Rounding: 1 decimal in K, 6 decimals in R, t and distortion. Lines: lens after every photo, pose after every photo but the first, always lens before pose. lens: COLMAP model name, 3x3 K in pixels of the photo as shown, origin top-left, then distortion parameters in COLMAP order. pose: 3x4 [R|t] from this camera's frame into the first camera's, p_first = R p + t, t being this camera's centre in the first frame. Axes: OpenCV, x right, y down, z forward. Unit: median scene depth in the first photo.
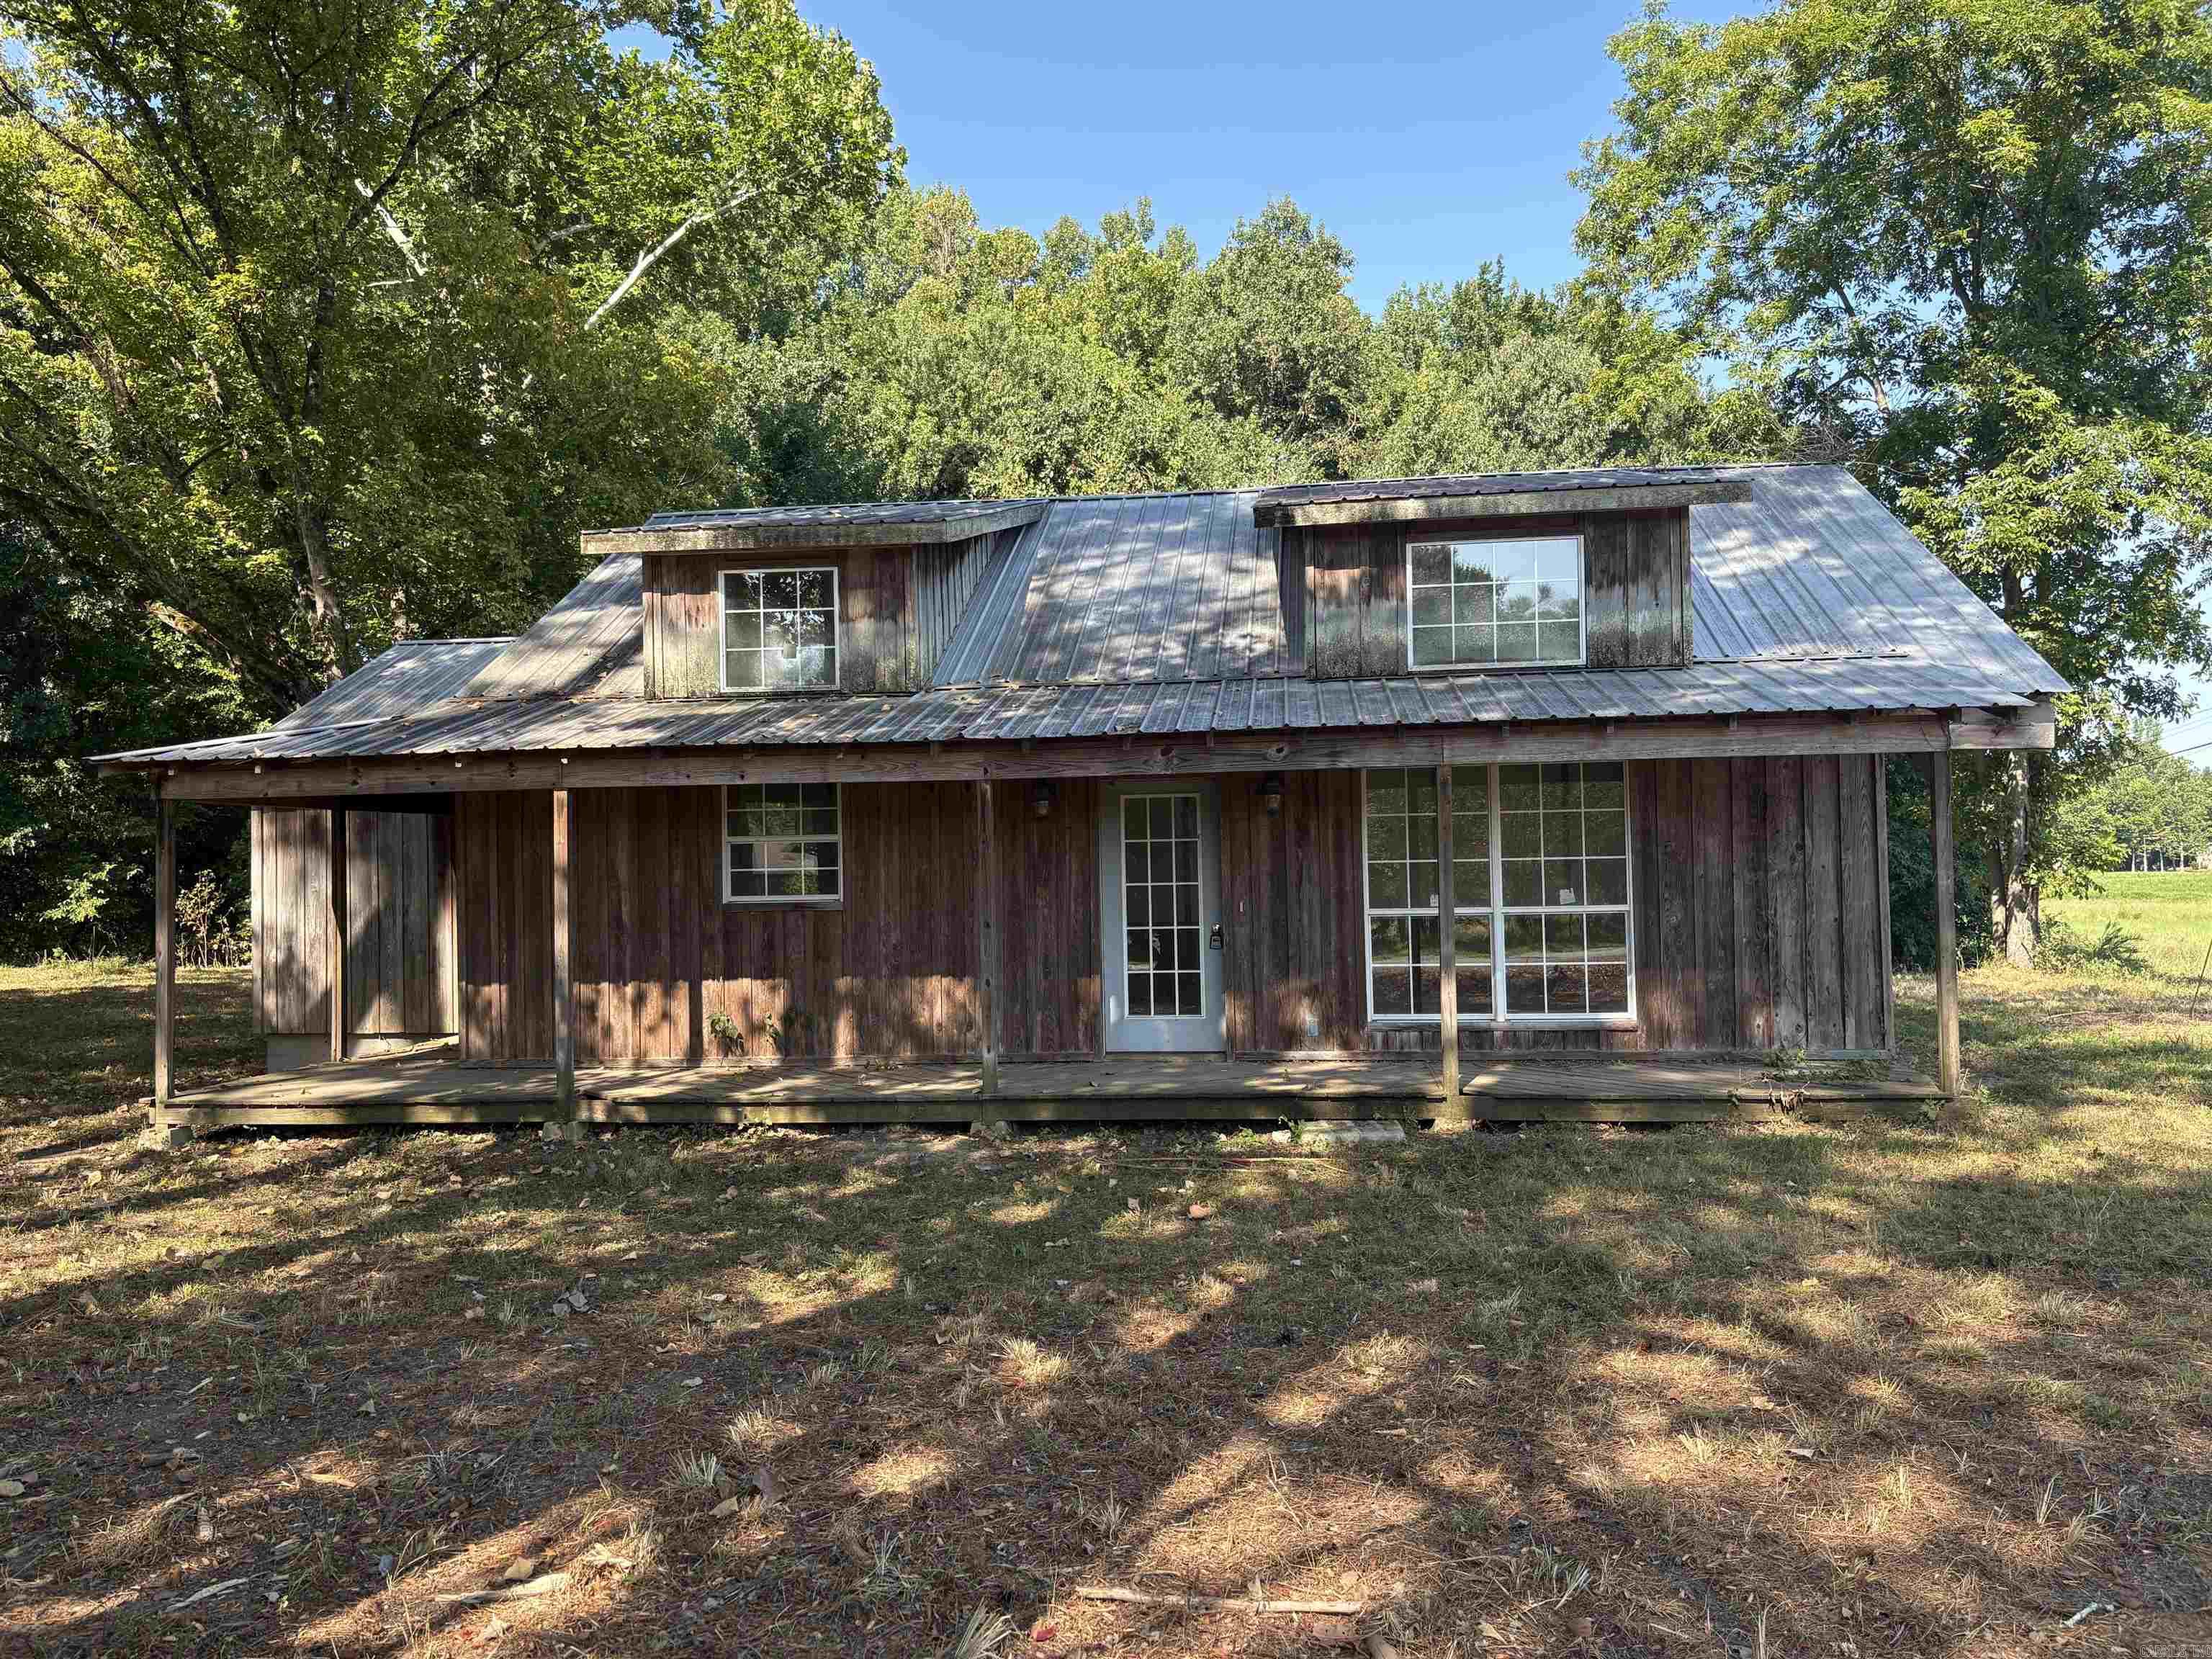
lens RADIAL K [[1680.7, 0, 1106.0], [0, 1680.7, 829.5], [0, 0, 1]] dist [0.061690, 0.000193]
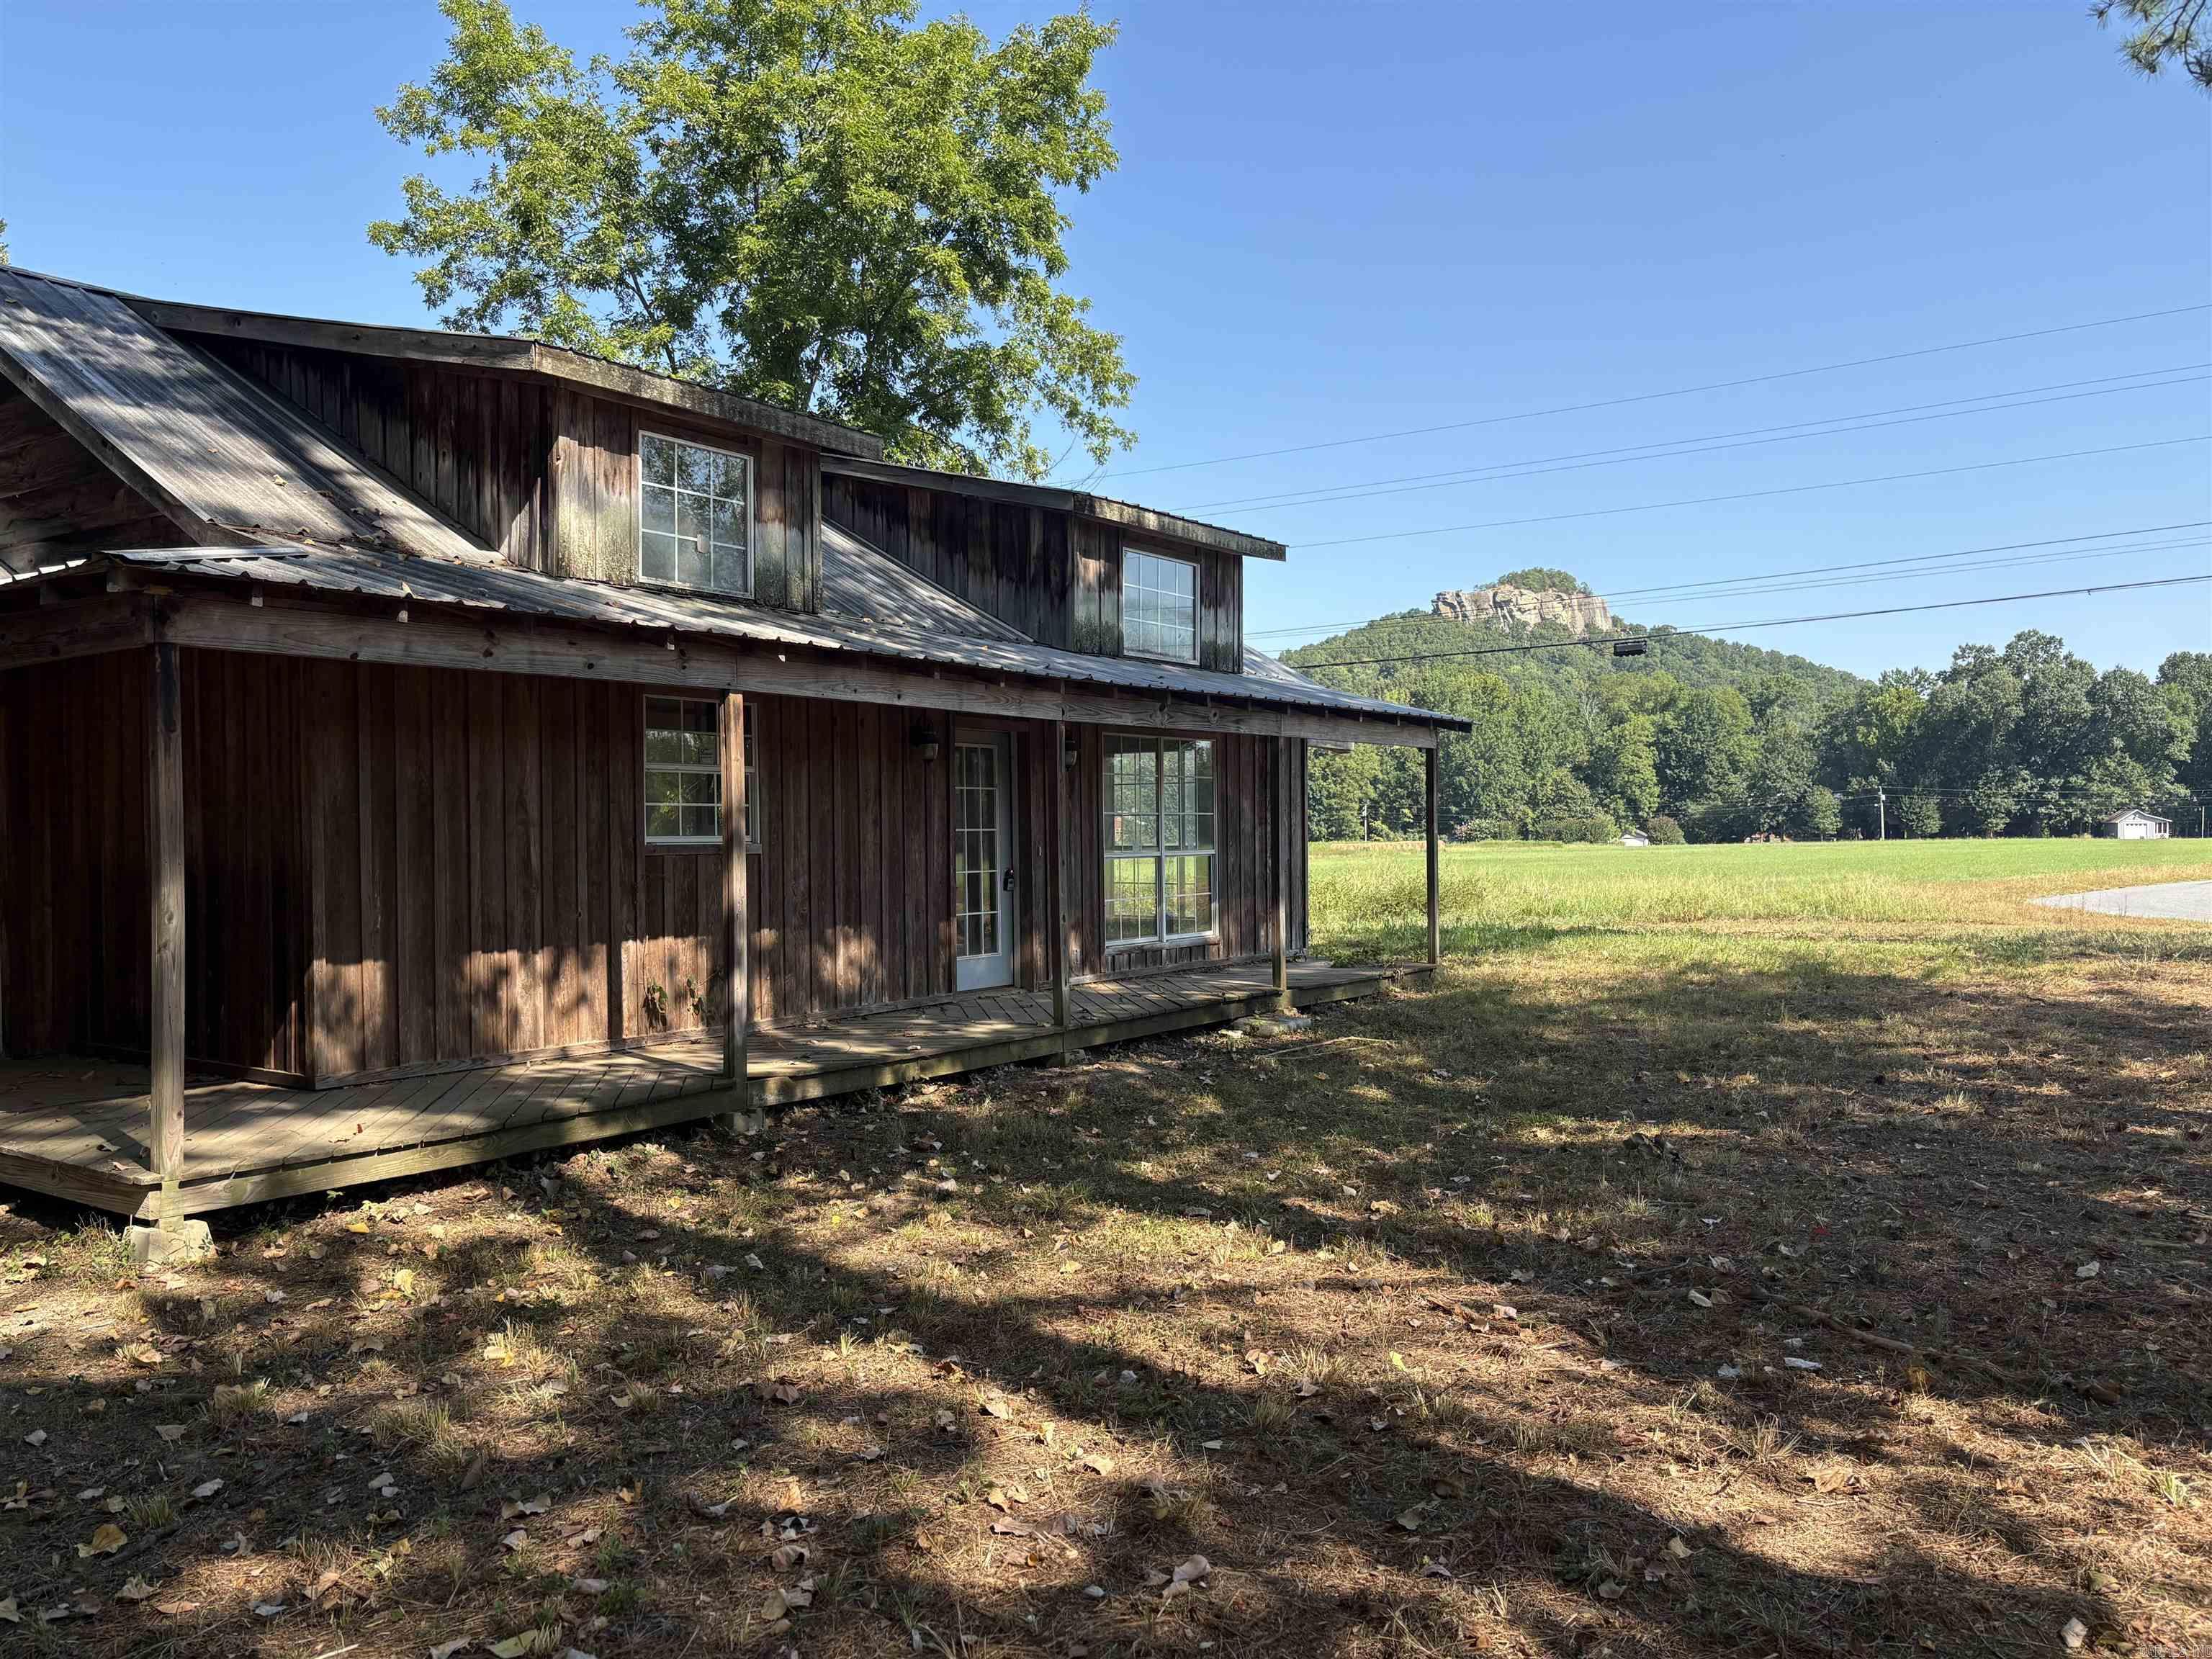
lens RADIAL K [[1680.7, 0, 1106.0], [0, 1680.7, 829.5], [0, 0, 1]] dist [0.061690, 0.000193]
pose [[0.472795, 0.016225, 0.881023, -0.838431], [-0.017862, 0.999801, -0.008827, 0.039879], [-0.880992, -0.011563, 0.472991, 0.426344]]
